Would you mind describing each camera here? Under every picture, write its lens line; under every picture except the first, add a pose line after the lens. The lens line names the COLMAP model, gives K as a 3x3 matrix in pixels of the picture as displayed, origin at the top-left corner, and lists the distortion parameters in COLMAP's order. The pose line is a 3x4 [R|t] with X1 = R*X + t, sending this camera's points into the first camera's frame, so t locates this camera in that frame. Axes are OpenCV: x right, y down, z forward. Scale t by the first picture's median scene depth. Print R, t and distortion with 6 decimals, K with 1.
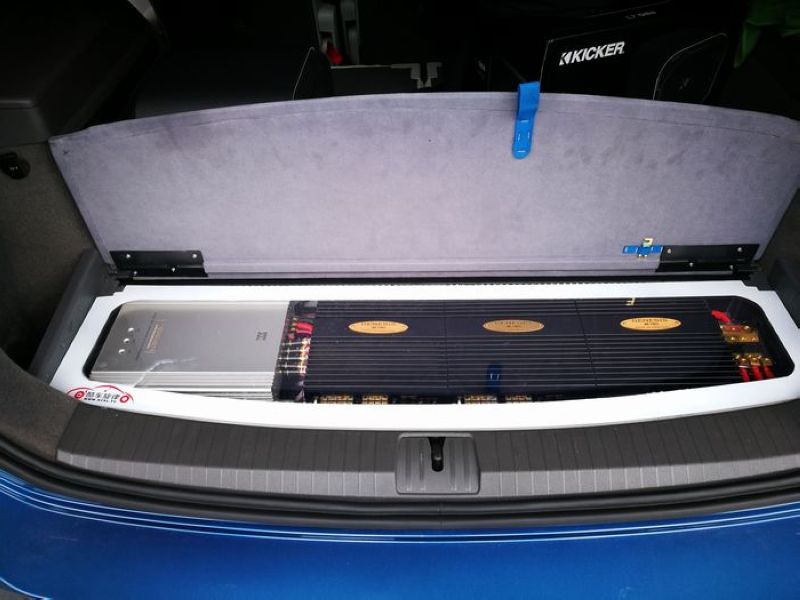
lens RADIAL K [[598.7, 0, 400.0], [0, 598.7, 300.0], [0, 0, 1]] dist [0.002515, -0.000893]
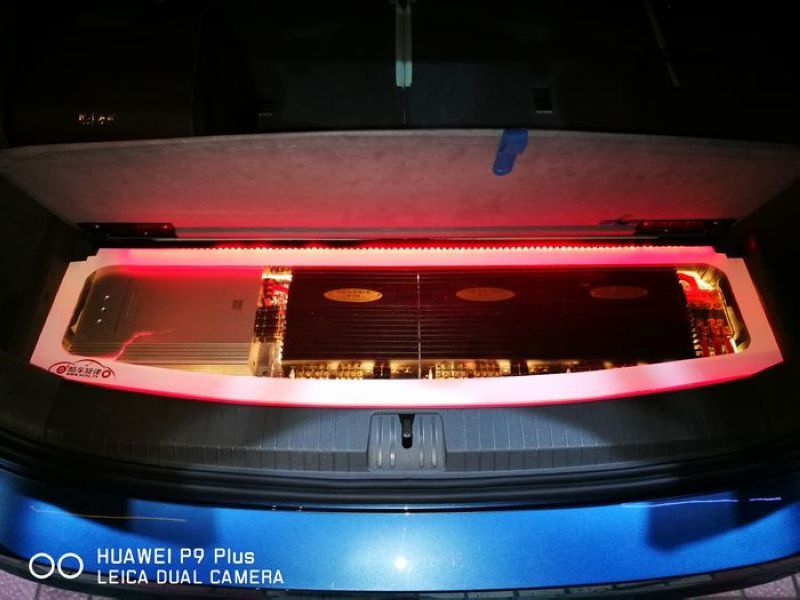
lens RADIAL K [[554.7, 0, 387.6], [0, 554.7, 300.0], [0, 0, 1]] dist [0.006151, 0.003657]
pose [[0.999840, 0.008581, 0.015719, 0.009672], [-0.011852, 0.975070, 0.221579, -0.175751], [-0.013426, -0.221729, 0.975016, 0.085235]]
